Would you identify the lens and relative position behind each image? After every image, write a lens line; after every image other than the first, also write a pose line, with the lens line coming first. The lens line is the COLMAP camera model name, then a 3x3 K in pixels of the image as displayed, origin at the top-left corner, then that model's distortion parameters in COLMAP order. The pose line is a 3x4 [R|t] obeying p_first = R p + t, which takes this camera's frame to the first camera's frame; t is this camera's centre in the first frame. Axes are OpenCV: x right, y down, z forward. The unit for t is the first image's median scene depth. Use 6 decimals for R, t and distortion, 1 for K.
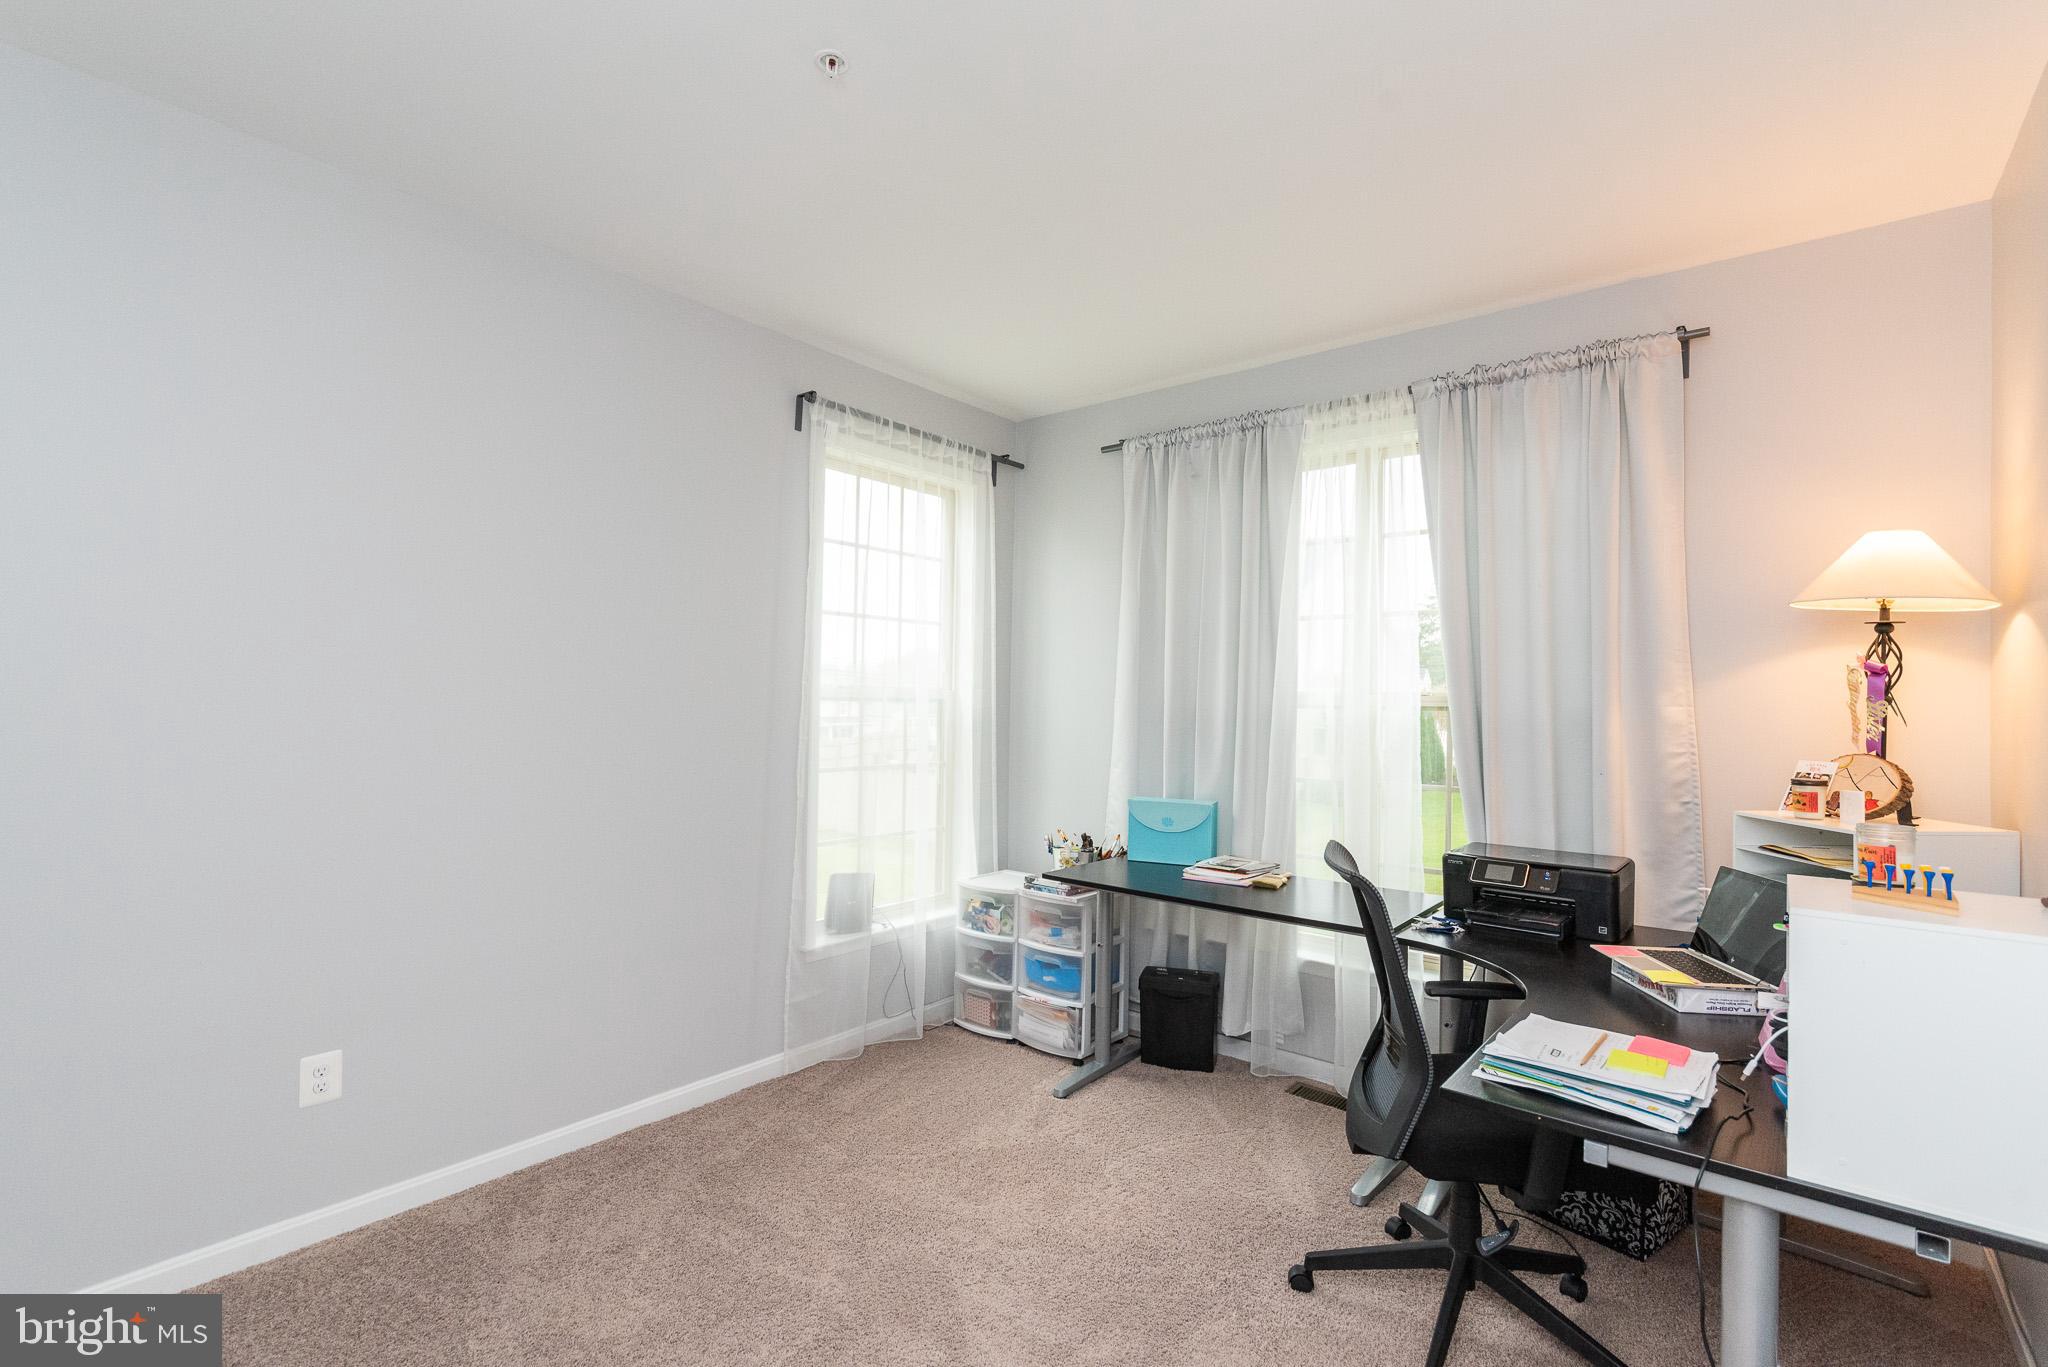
lens RADIAL K [[908.3, 0, 1024.0], [0, 908.3, 683.5], [0, 0, 1]] dist [-0.002014, -0.000229]
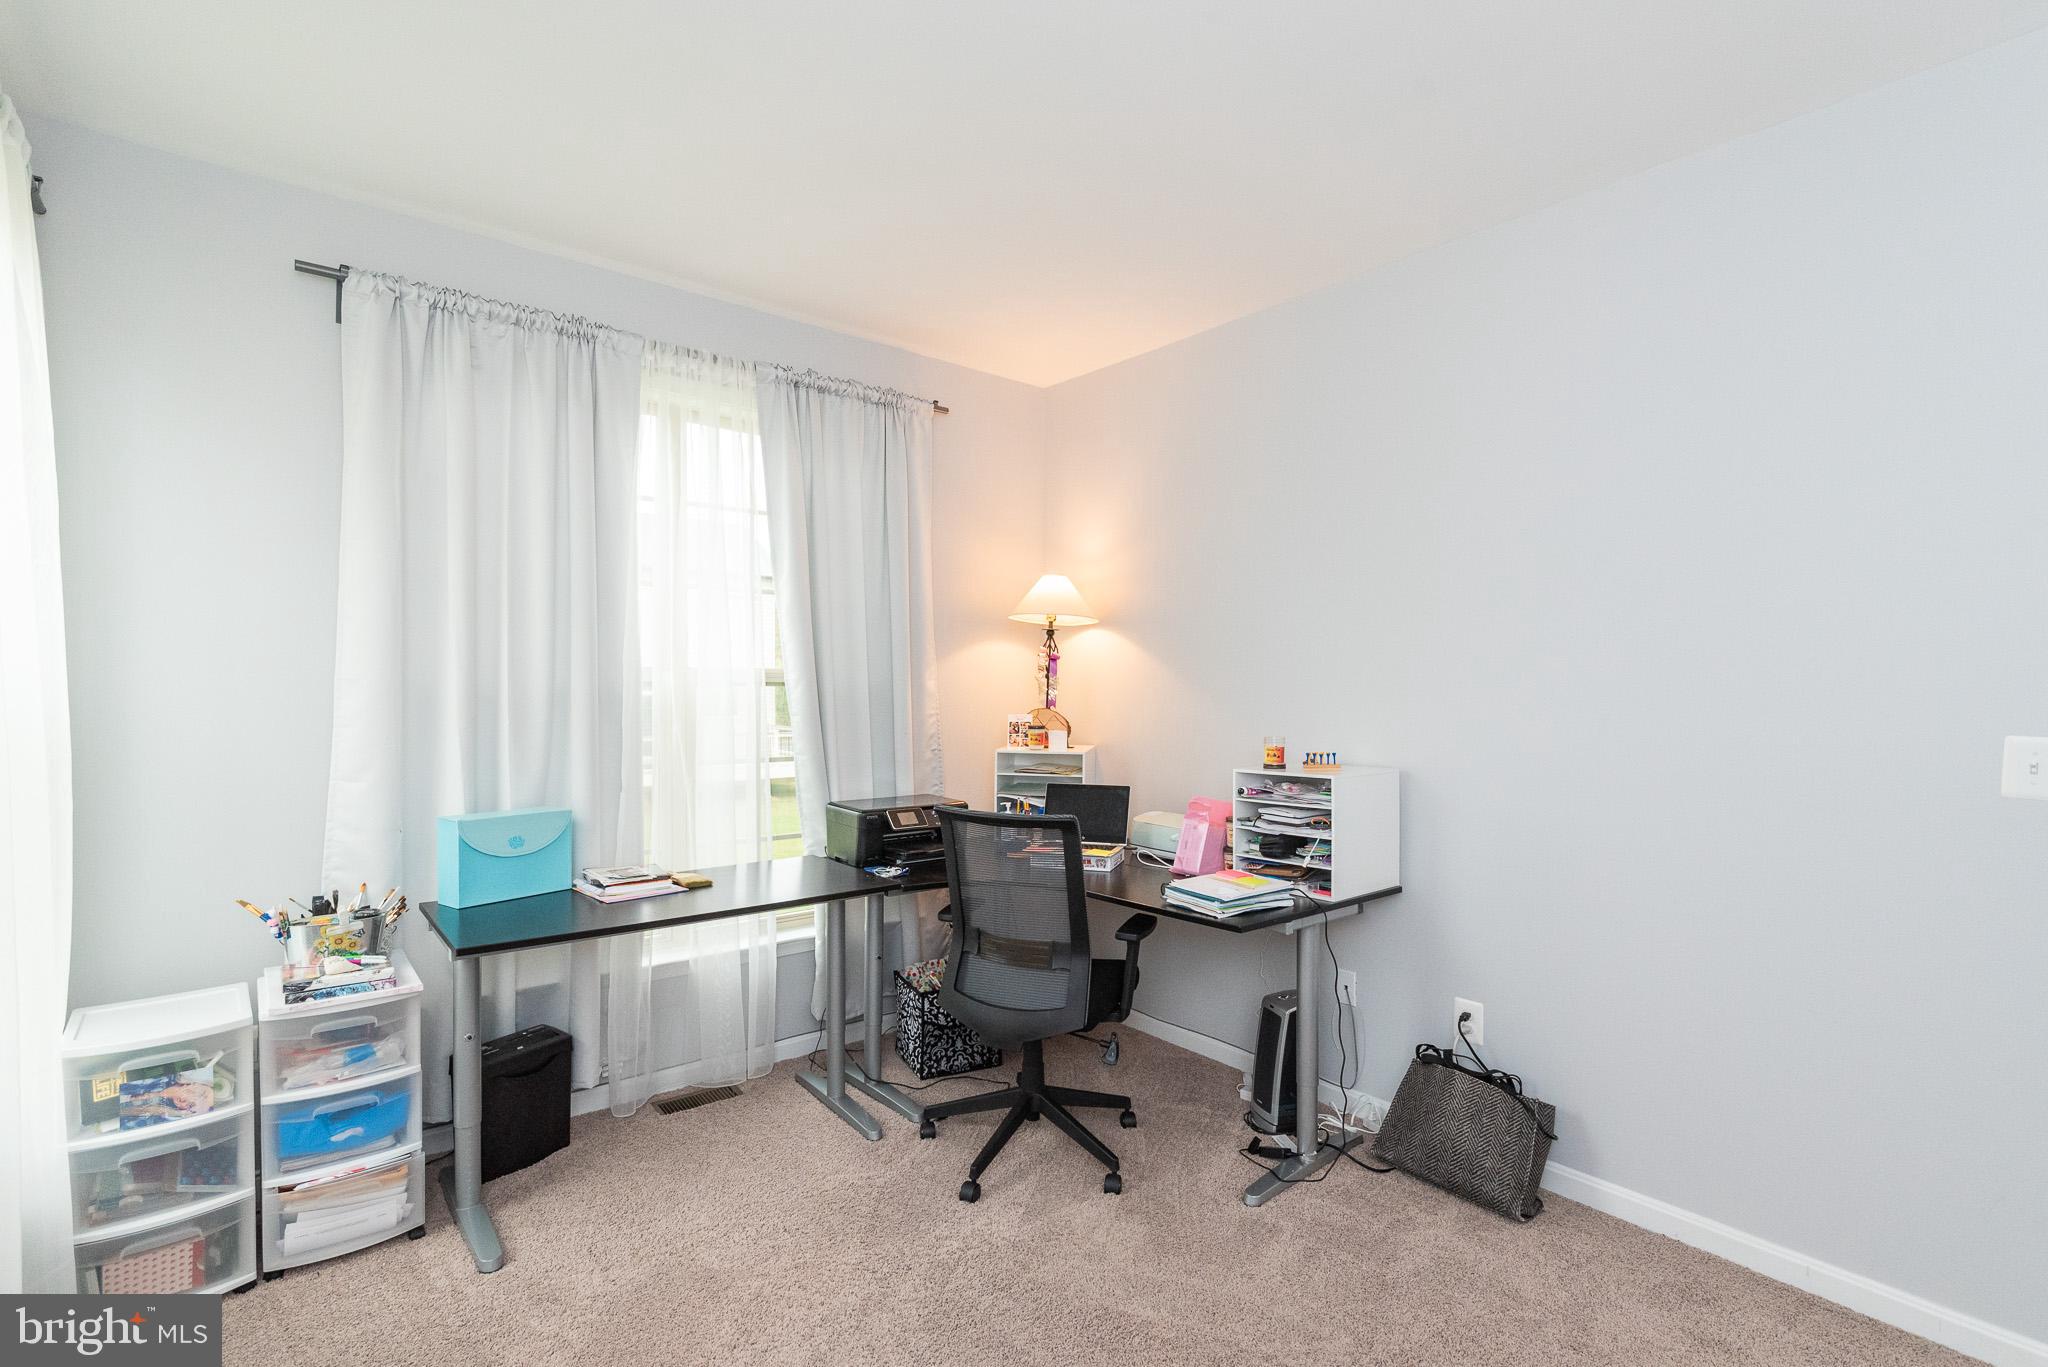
lens RADIAL K [[998.4, 0, 980.4], [0, 998.4, 695.3], [0, 0, 1]] dist [-0.001033, -0.000220]
pose [[0.194293, -0.024664, 0.980633, -0.578279], [-0.019979, 0.999377, 0.029094, 0.002497], [-0.980740, -0.025245, 0.193679, 0.493666]]
